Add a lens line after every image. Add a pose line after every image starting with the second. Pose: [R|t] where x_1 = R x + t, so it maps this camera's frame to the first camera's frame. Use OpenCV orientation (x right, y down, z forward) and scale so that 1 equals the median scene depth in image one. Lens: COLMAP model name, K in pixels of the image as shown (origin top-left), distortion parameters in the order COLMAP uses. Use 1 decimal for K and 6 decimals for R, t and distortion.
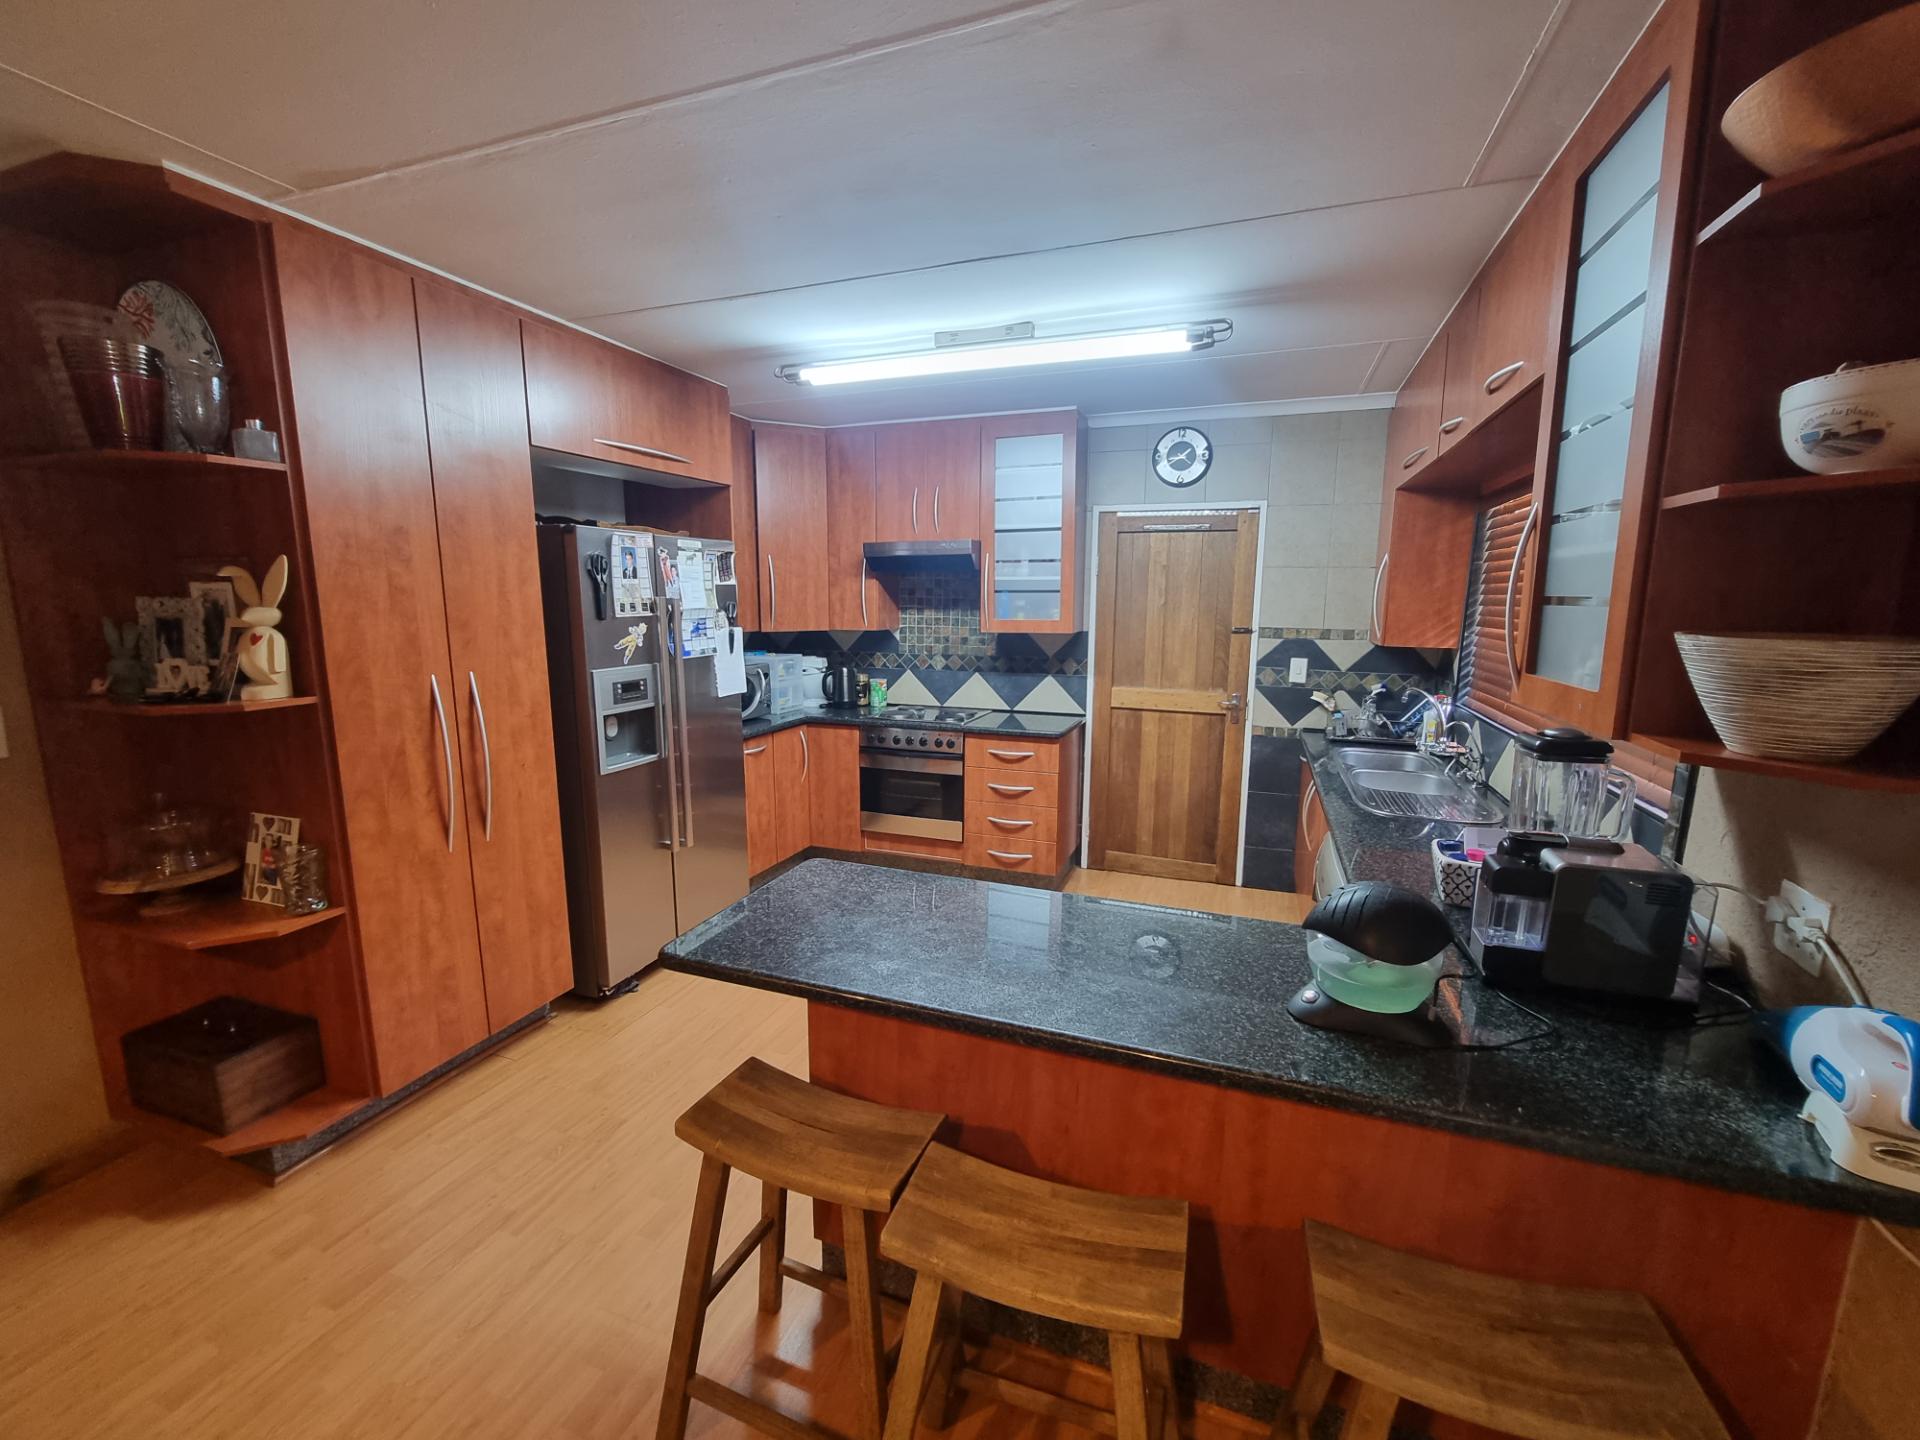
lens RADIAL K [[795.5, 0, 960.2], [0, 795.5, 725.7], [0, 0, 1]] dist [-0.005371, 0.000002]
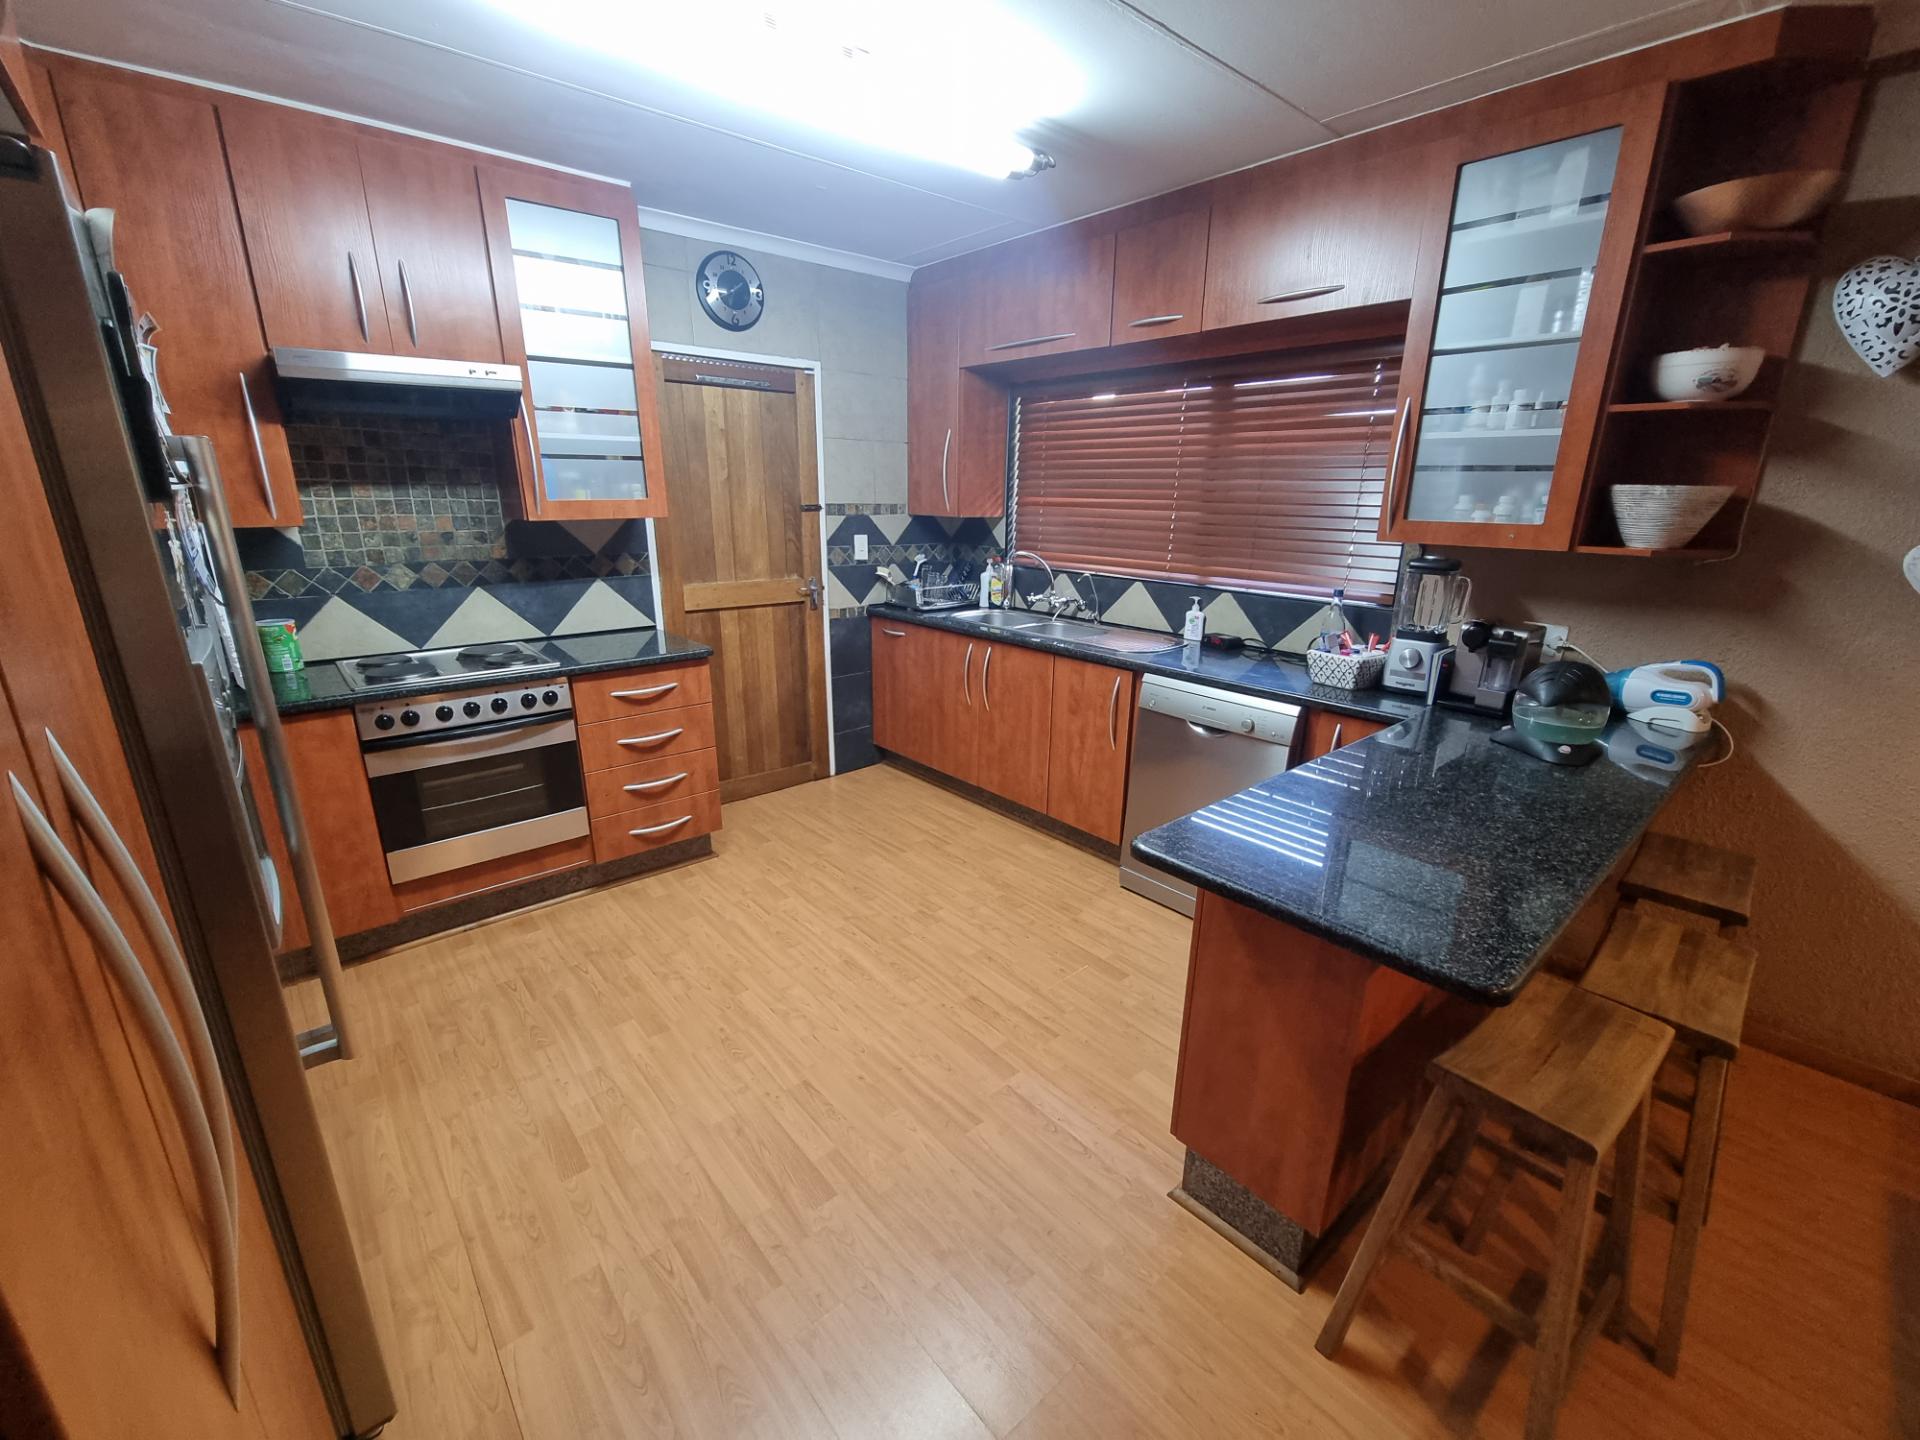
lens RADIAL K [[795.5, 0, 960.2], [0, 795.5, 725.7], [0, 0, 1]] dist [-0.005371, 0.000002]
pose [[0.479759, -0.253099, 0.840102, -0.390197], [0.135264, 0.967379, 0.214198, -0.047395], [-0.866911, 0.010872, 0.498345, 0.377664]]
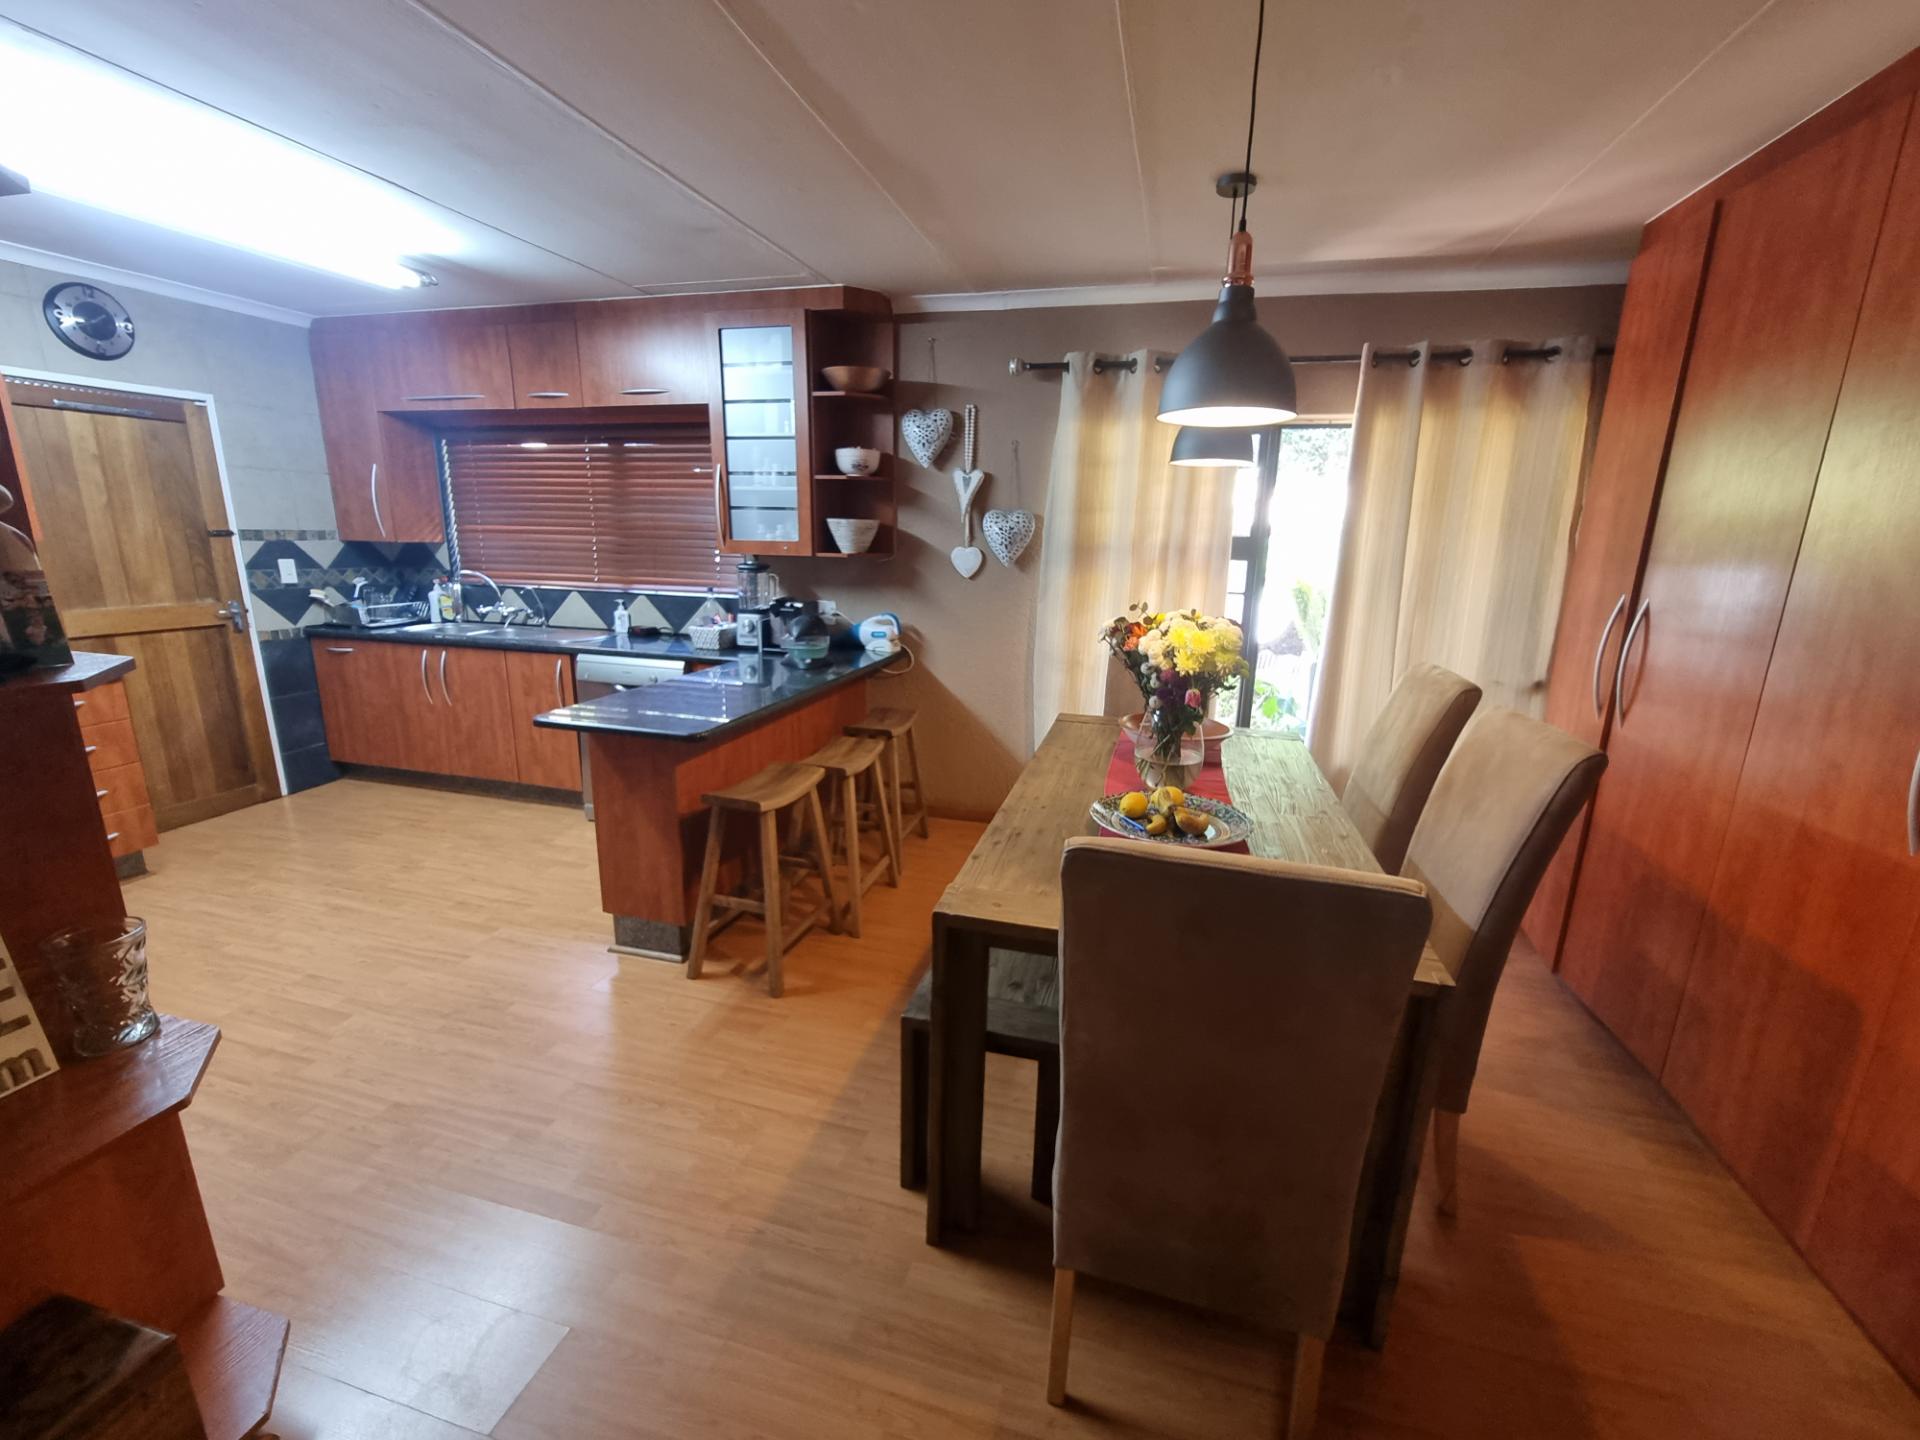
lens RADIAL K [[795.5, 0, 960.2], [0, 795.5, 725.7], [0, 0, 1]] dist [-0.005371, 0.000002]
pose [[-0.092360, -0.247084, 0.964582, -0.673676], [0.140275, 0.955833, 0.258275, -0.019578], [-0.985795, 0.159161, -0.053621, 0.208205]]
